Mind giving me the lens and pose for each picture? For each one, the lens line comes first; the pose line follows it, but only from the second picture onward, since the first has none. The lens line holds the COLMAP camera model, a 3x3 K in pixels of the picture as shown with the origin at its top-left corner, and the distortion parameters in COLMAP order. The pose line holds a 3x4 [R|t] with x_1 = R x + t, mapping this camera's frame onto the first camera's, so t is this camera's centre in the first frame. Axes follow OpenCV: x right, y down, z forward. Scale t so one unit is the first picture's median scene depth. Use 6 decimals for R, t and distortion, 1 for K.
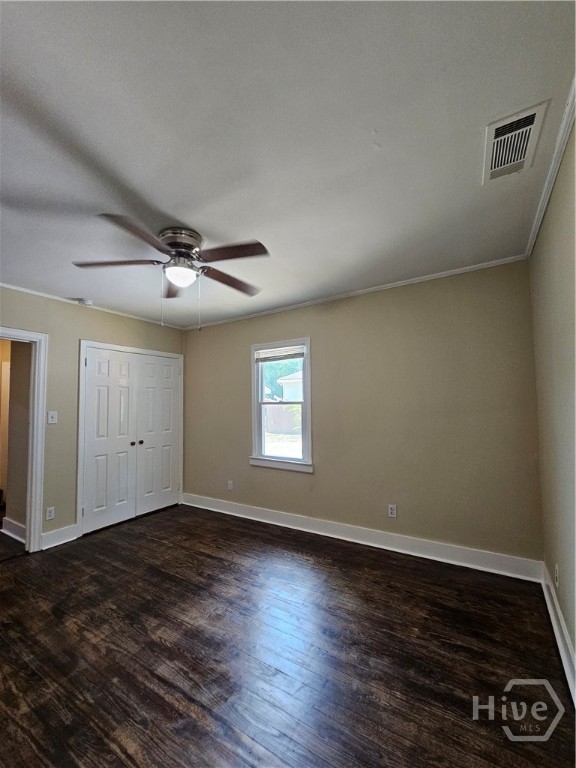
lens RADIAL K [[315.6, 0, 291.1], [0, 315.6, 389.8], [0, 0, 1]] dist [-0.004245, 0.002154]
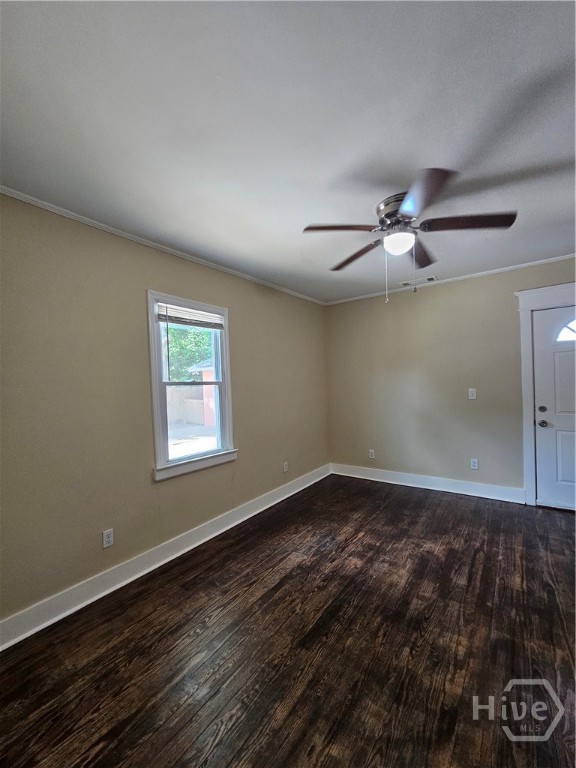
lens RADIAL K [[315.6, 0, 291.1], [0, 315.6, 389.8], [0, 0, 1]] dist [-0.004245, 0.002154]
pose [[0.064153, -0.004656, 0.997929, -1.291356], [-0.008346, 0.999952, 0.005202, 0.086681], [-0.997905, -0.008662, 0.064111, 1.214314]]
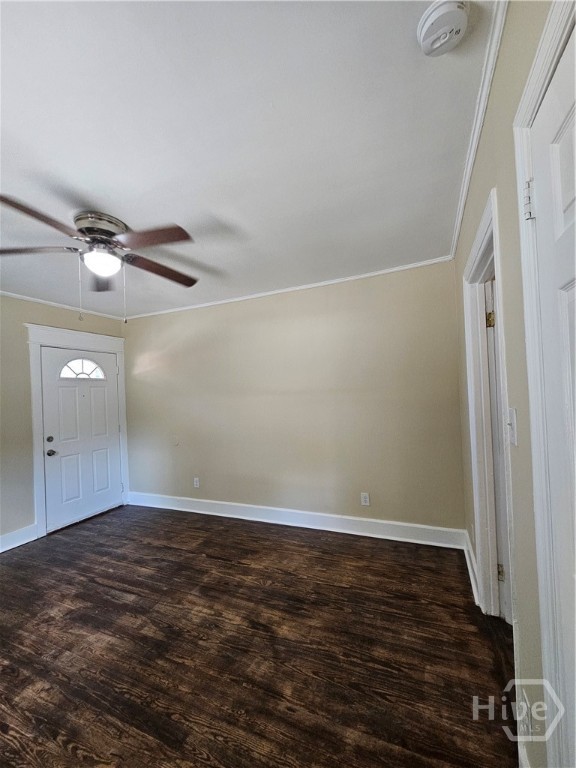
lens RADIAL K [[315.6, 0, 291.1], [0, 315.6, 389.8], [0, 0, 1]] dist [-0.004245, 0.002154]
pose [[-0.986765, 0.050341, -0.154146, -0.695755], [0.058462, 0.997105, -0.048614, 0.075640], [0.151253, -0.056982, -0.986851, 1.881648]]
